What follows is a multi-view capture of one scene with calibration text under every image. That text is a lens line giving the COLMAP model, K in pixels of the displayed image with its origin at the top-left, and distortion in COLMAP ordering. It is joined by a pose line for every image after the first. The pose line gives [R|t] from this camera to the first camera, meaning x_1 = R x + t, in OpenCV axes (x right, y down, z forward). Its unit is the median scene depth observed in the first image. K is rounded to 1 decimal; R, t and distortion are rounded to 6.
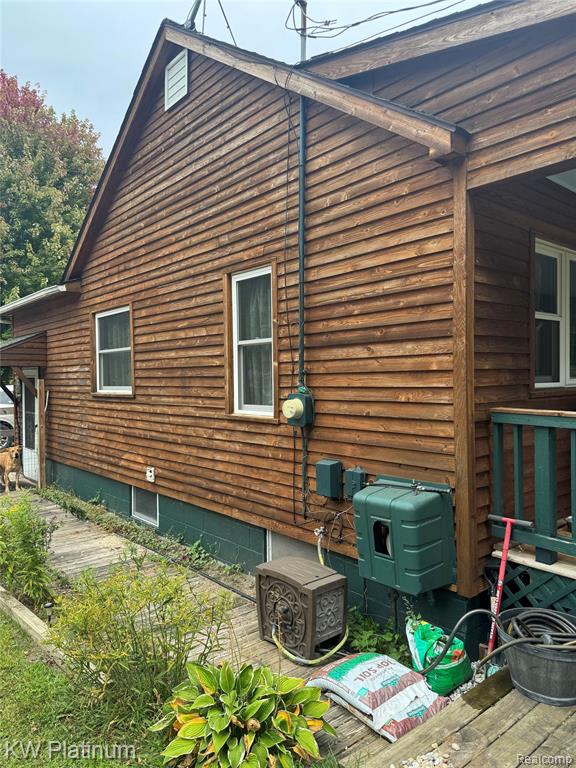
lens RADIAL K [[543.4, 0, 289.3], [0, 543.4, 385.9], [0, 0, 1]] dist [0.041084, -0.057931]
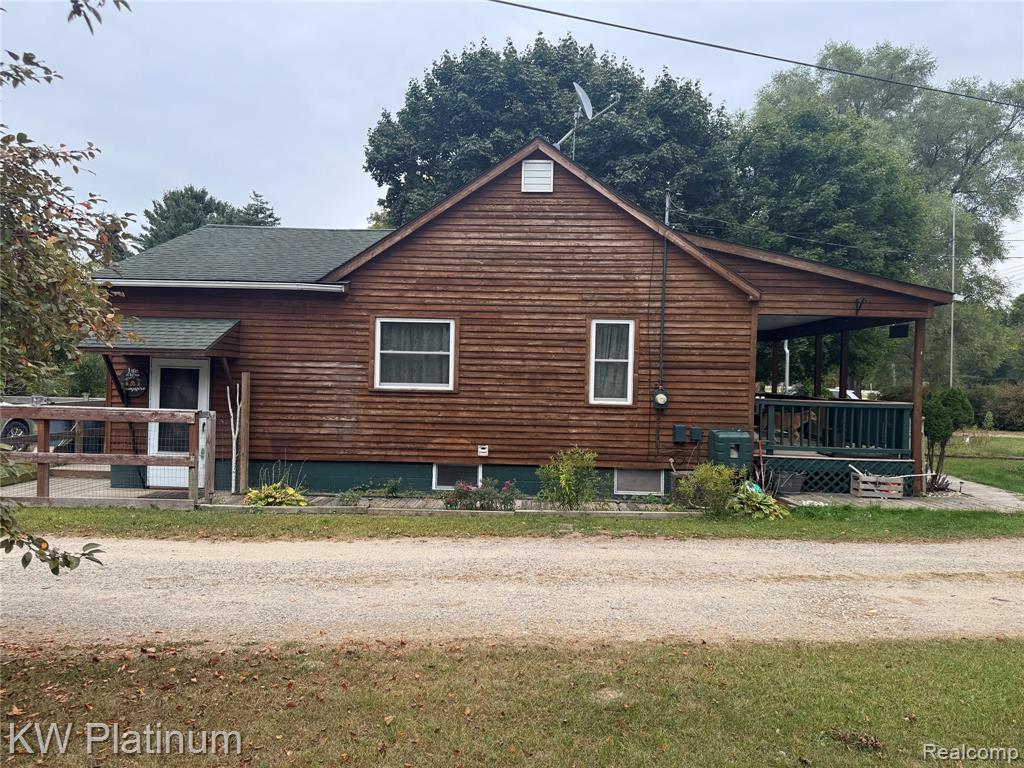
lens RADIAL K [[724.5, 0, 509.7], [0, 724.5, 384.4], [0, 0, 1]] dist [0.041084, -0.057931]
pose [[0.693286, 0.030671, 0.720010, -1.851748], [-0.020408, 0.999529, -0.022927, 0.049524], [-0.720373, 0.001201, 0.693585, -0.340811]]
